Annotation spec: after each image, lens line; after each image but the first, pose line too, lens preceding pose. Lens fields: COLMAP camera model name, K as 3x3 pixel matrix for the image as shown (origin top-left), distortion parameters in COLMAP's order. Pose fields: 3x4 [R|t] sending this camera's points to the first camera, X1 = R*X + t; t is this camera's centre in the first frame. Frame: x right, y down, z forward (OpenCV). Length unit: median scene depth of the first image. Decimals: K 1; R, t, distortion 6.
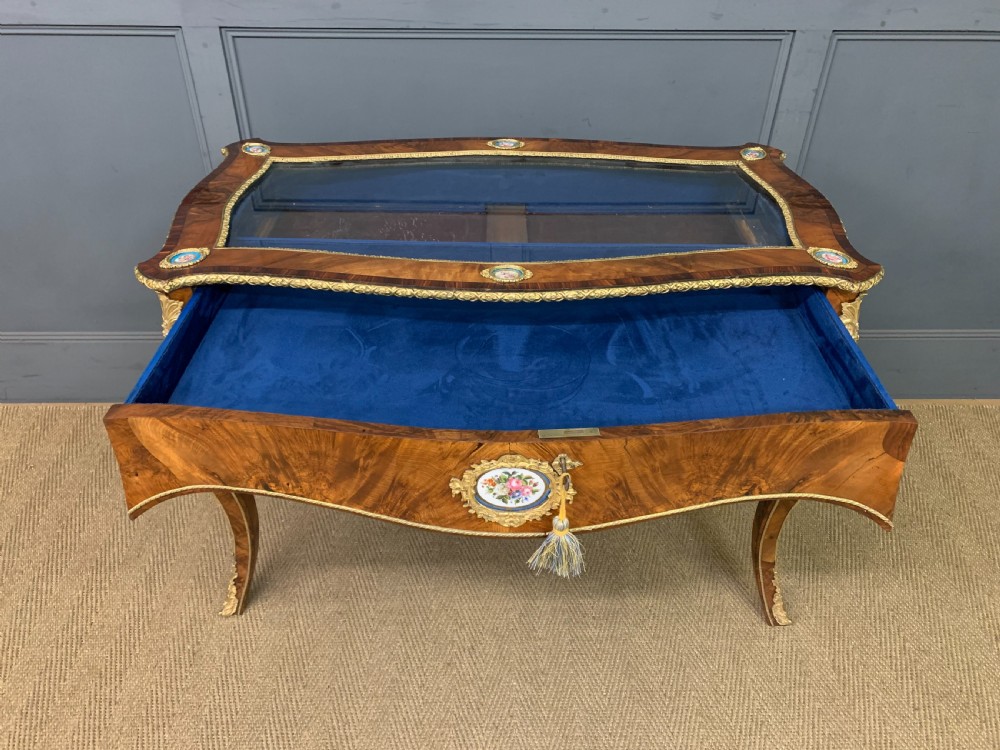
lens RADIAL K [[778.7, 0, 495.5], [0, 778.7, 364.6], [0, 0, 1]] dist [0.013867, -0.003057]
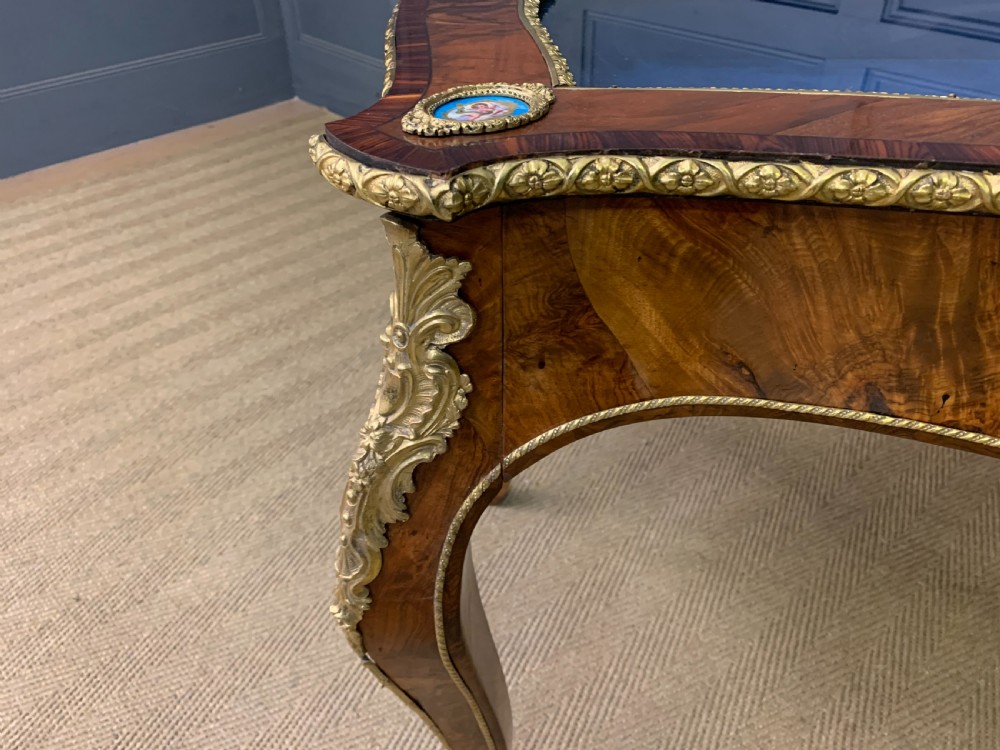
lens RADIAL K [[778.7, 0, 508.7], [0, 778.7, 380.1], [0, 0, 1]] dist [0.013867, -0.003057]
pose [[0.997899, 0.022326, -0.060828, -0.285156], [-0.020682, 0.999407, 0.027524, -0.034514], [0.061406, -0.026208, 0.997769, 0.552154]]
